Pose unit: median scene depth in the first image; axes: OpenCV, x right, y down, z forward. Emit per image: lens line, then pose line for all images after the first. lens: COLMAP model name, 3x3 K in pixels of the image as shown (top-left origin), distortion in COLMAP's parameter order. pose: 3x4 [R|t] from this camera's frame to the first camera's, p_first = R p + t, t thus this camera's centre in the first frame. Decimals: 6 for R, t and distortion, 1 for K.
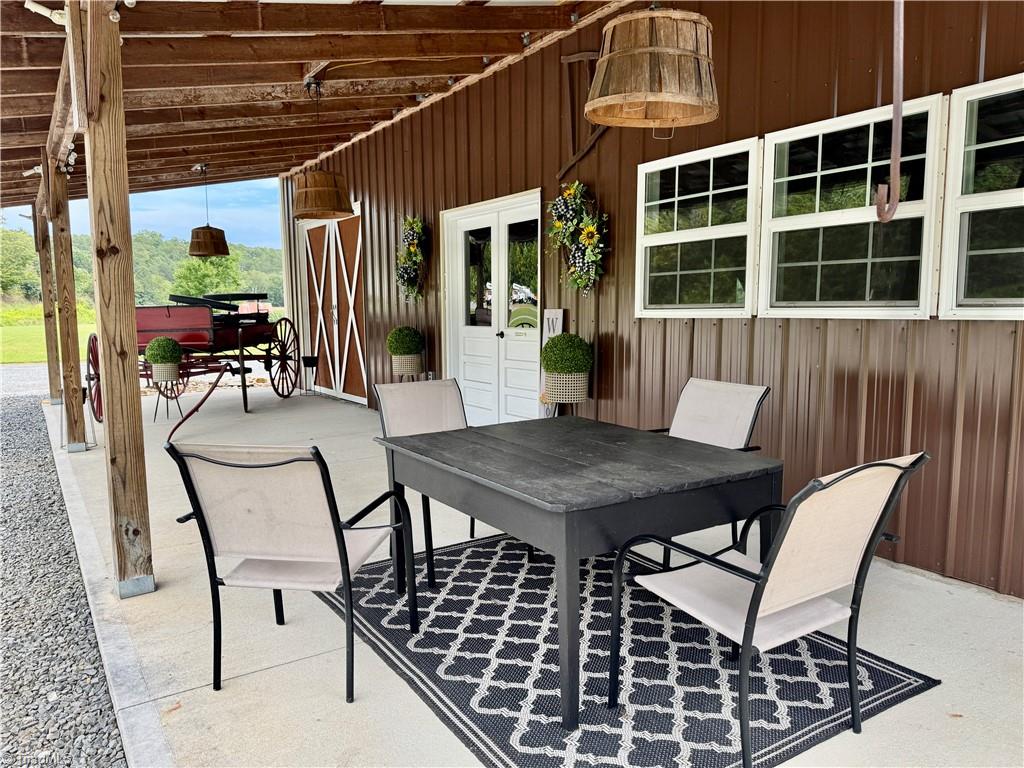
lens RADIAL K [[752.7, 0, 512.0], [0, 752.7, 384.0], [0, 0, 1]] dist [0.058911, -0.000457]
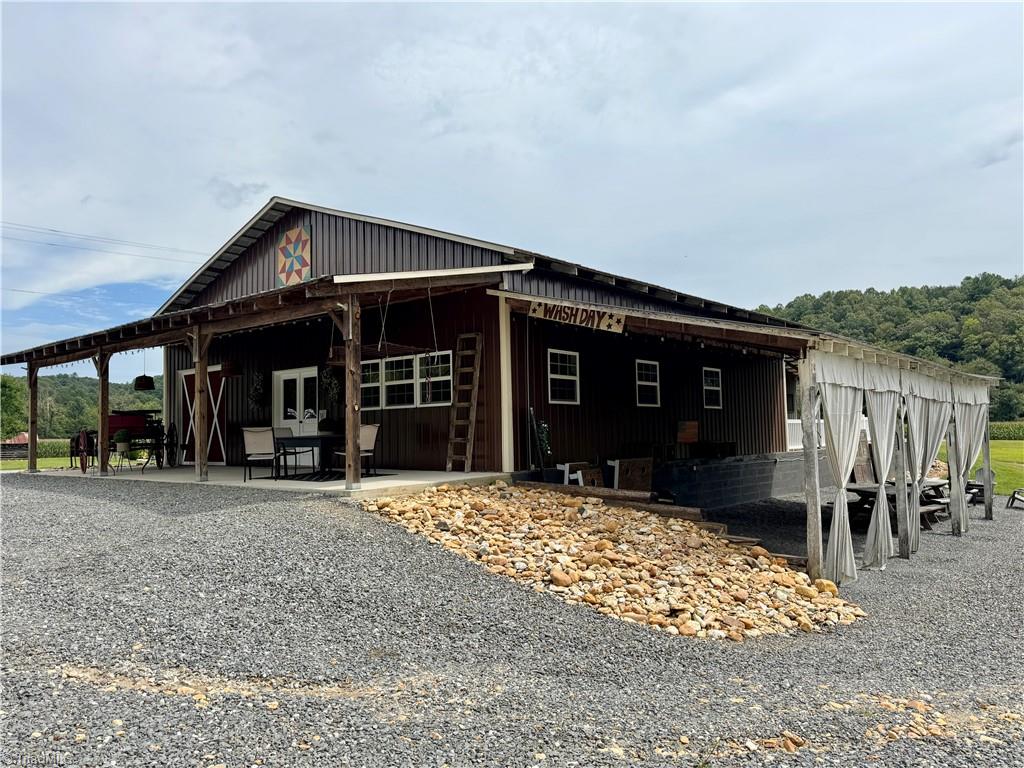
lens RADIAL K [[752.7, 0, 512.0], [0, 752.7, 384.0], [0, 0, 1]] dist [0.058911, -0.000457]
pose [[0.960711, 0.014844, 0.277153, -0.040813], [0.034759, 0.984272, -0.173204, 0.283258], [-0.275365, 0.176032, 0.945086, -1.664052]]
